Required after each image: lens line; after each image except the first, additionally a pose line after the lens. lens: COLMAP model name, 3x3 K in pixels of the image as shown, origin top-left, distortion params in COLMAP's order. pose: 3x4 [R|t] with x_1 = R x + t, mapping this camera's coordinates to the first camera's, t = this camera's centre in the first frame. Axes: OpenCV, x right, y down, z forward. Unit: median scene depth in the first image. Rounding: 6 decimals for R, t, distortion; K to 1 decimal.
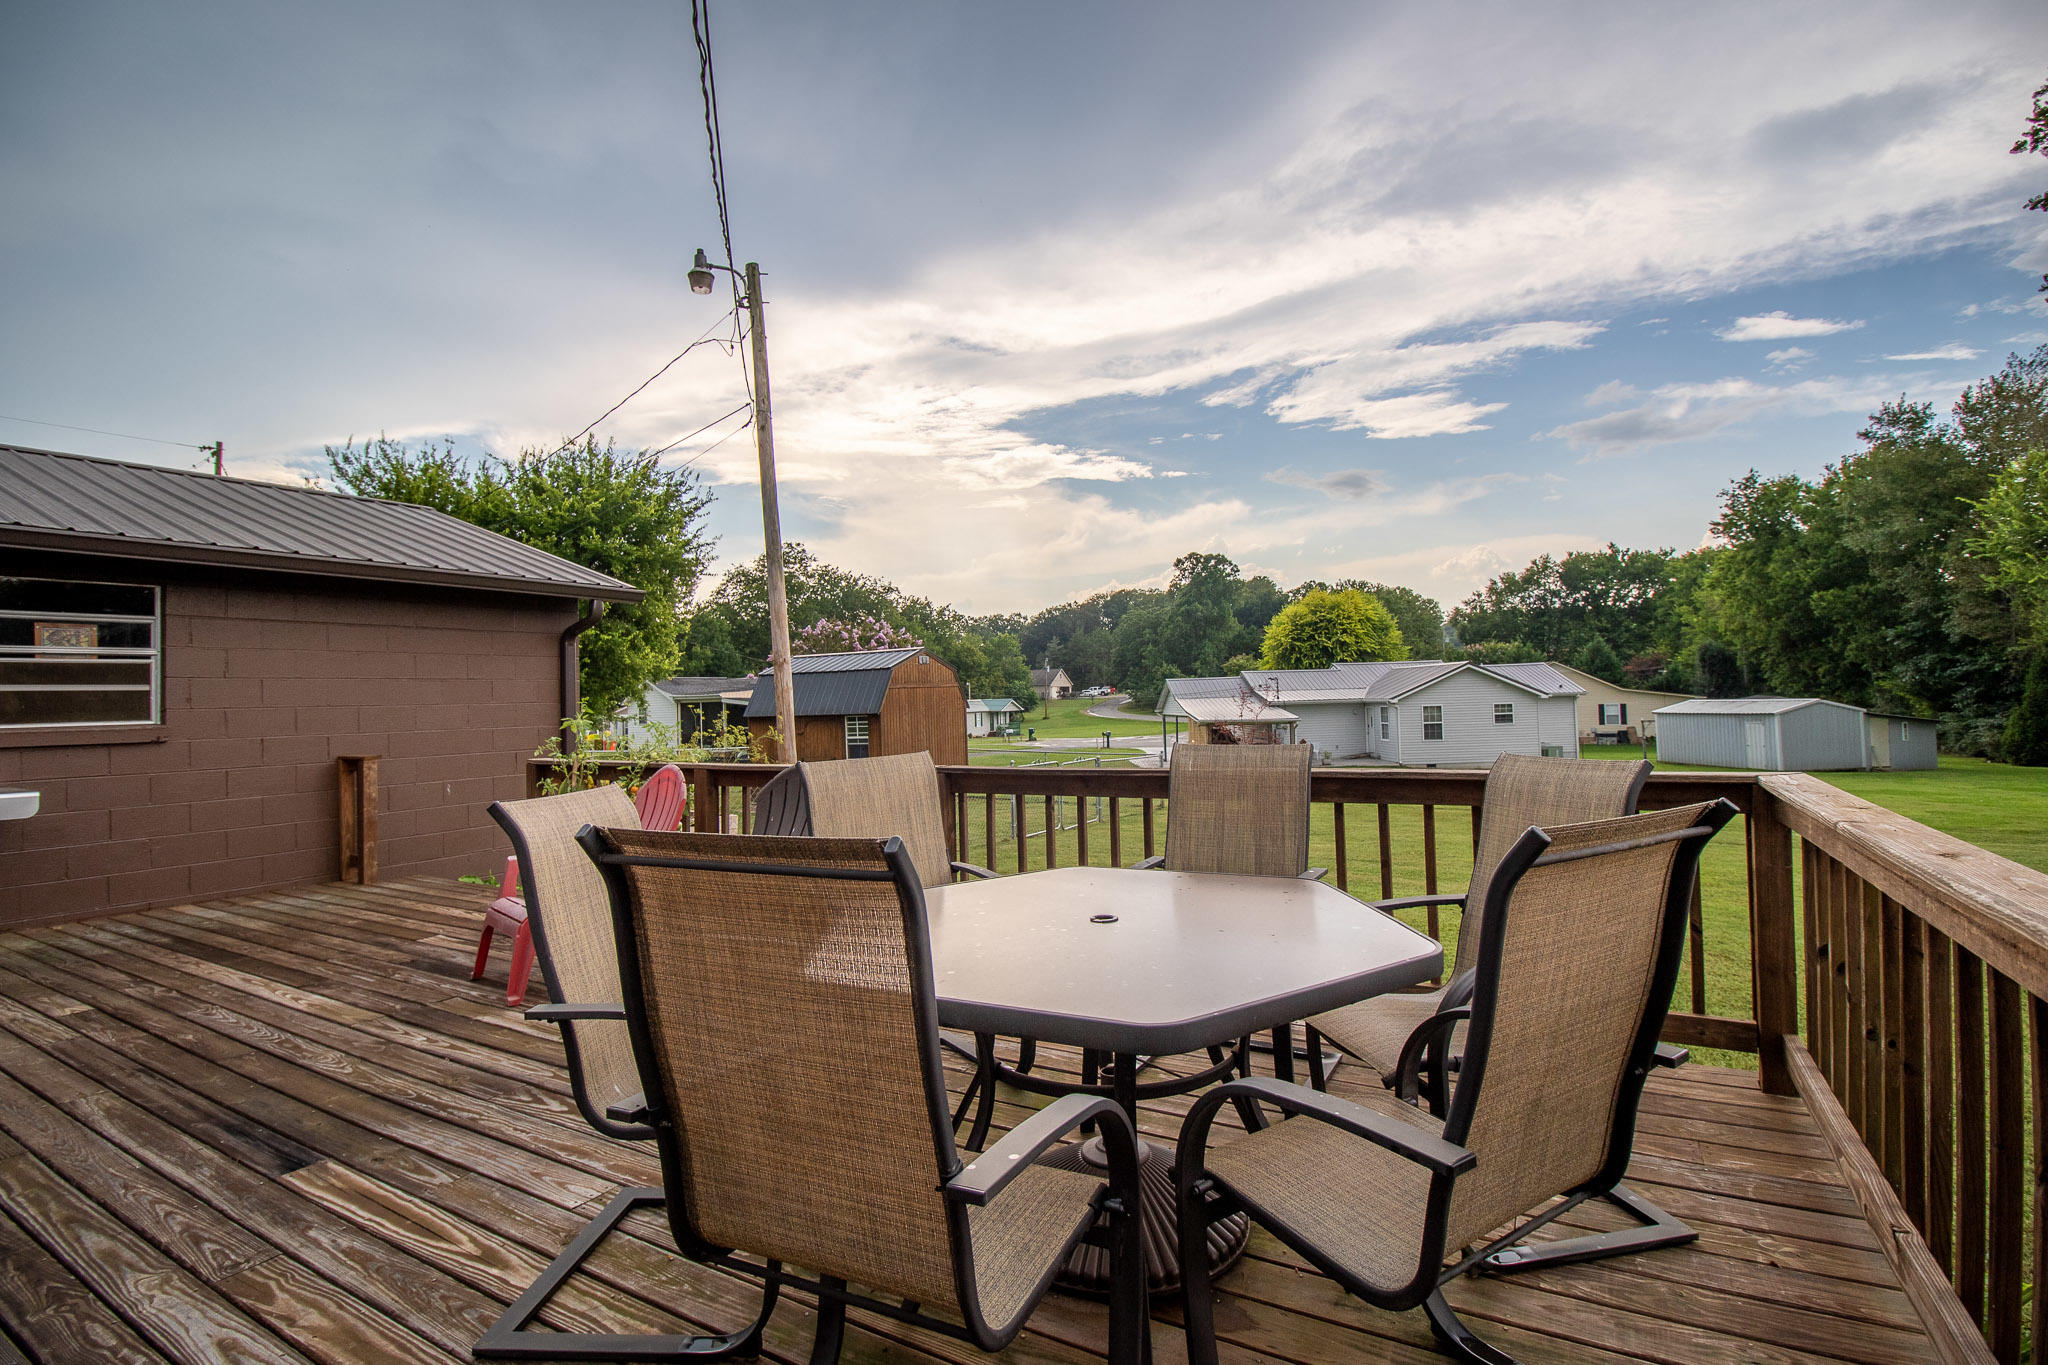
lens RADIAL K [[964.2, 0, 1013.2], [0, 964.2, 690.4], [0, 0, 1]] dist [0.004247, -0.002531]
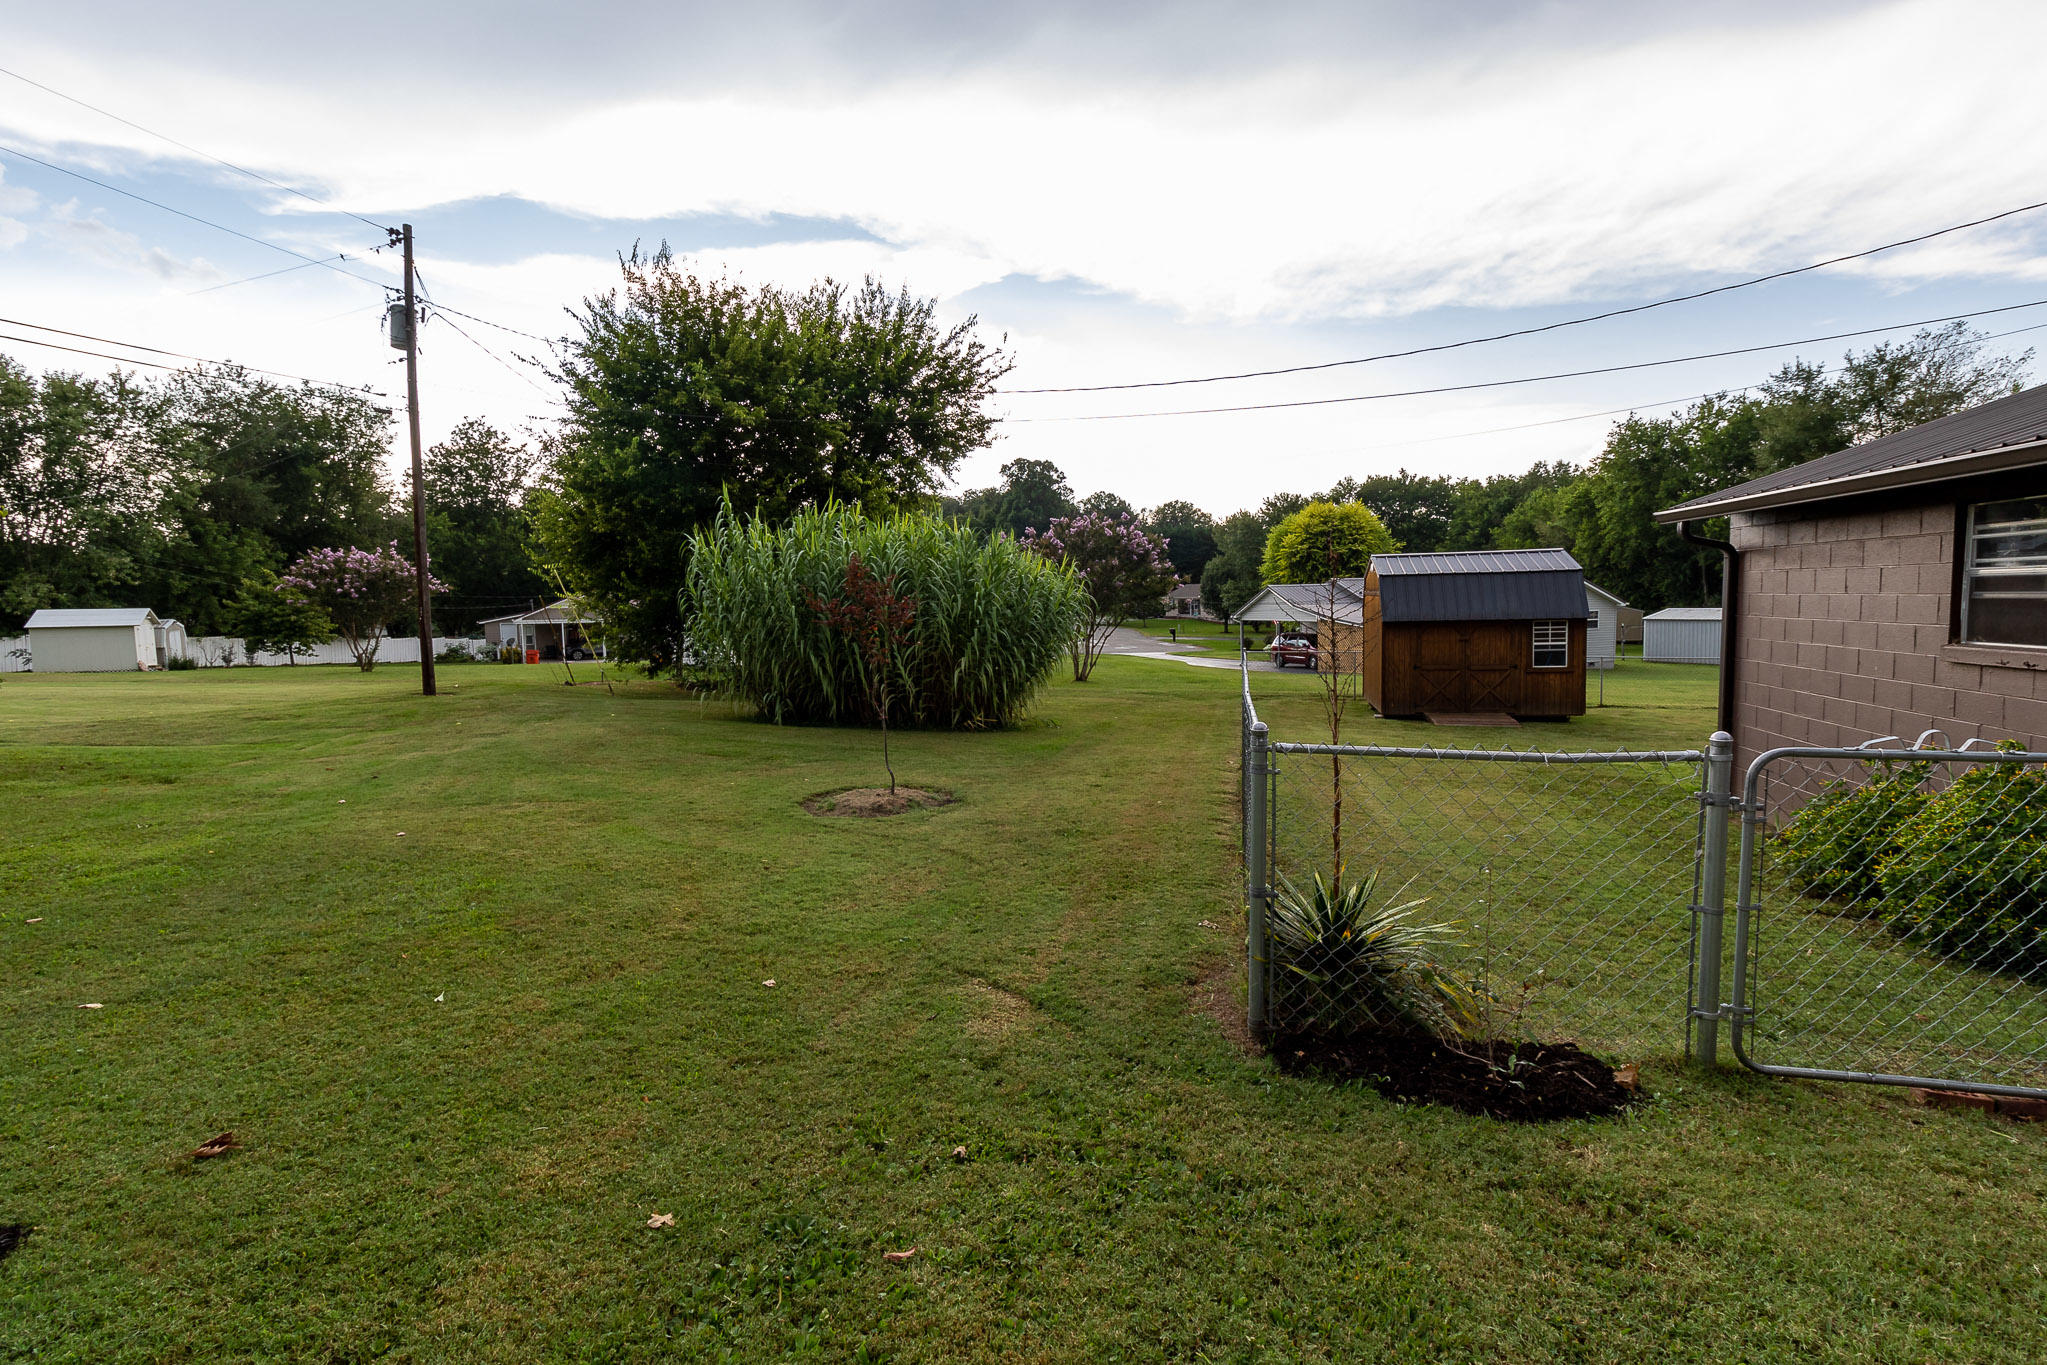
lens RADIAL K [[963.7, 0, 979.6], [0, 963.7, 658.4], [0, 0, 1]] dist [0.004247, -0.002531]
pose [[0.948824, -0.012401, 0.315561, -0.176201], [-0.008062, 0.997952, 0.063460, 0.001536], [-0.315701, -0.062757, 0.946781, 0.052640]]
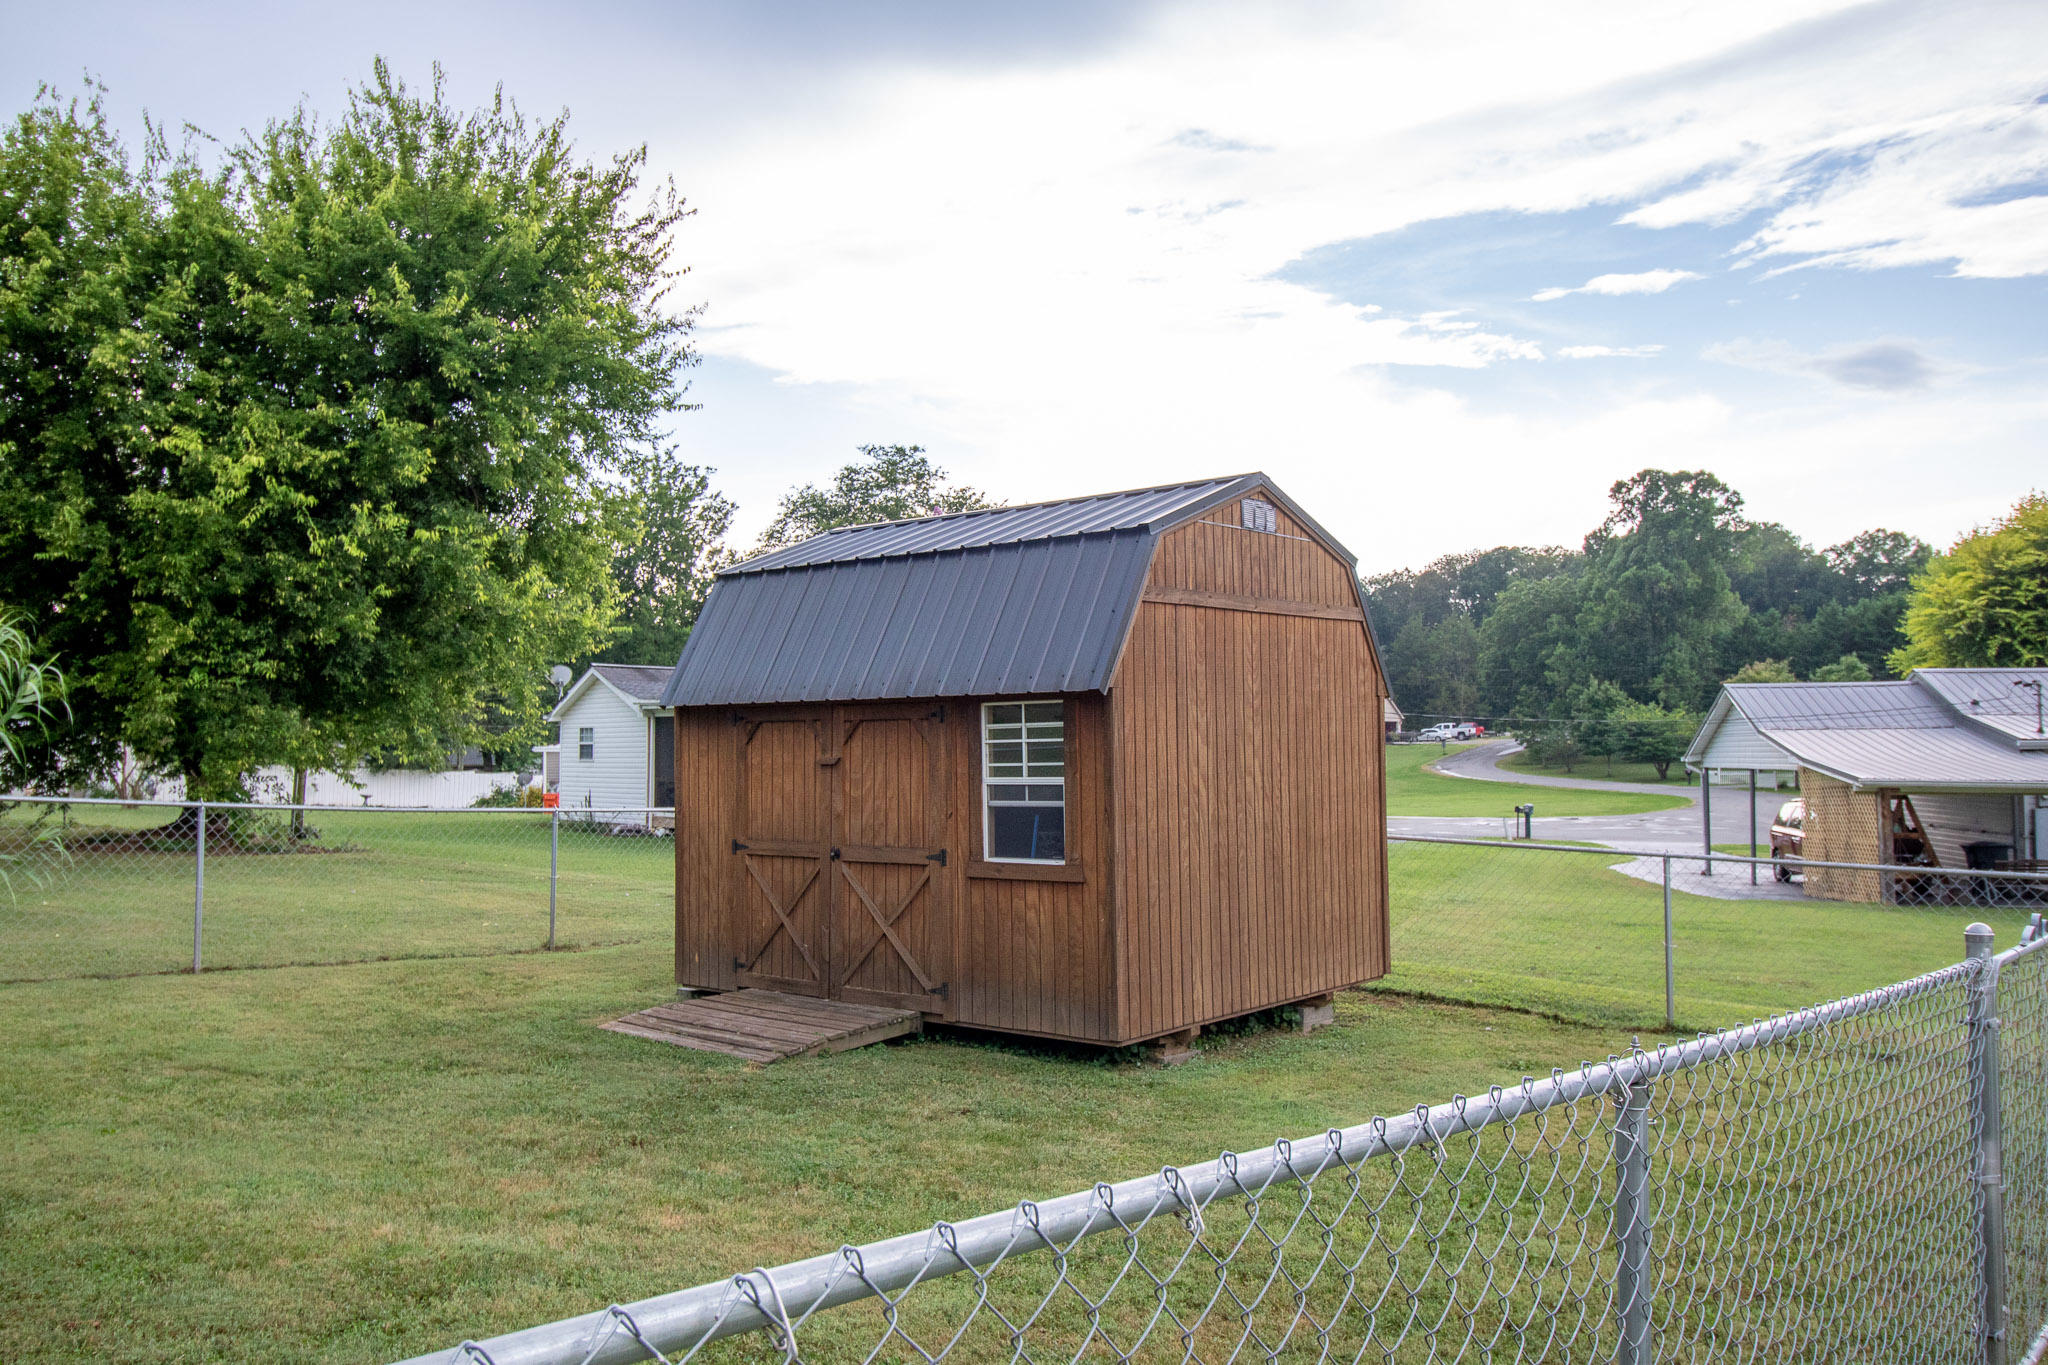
lens RADIAL K [[1582.5, 0, 1023.1], [0, 1582.5, 680.6], [0, 0, 1]] dist [-0.006591, -0.000742]
pose [[0.988046, 0.016865, -0.153231, -0.017057], [-0.021865, 0.999280, -0.031005, 0.006275], [0.152598, 0.033984, 0.987704, 0.101482]]
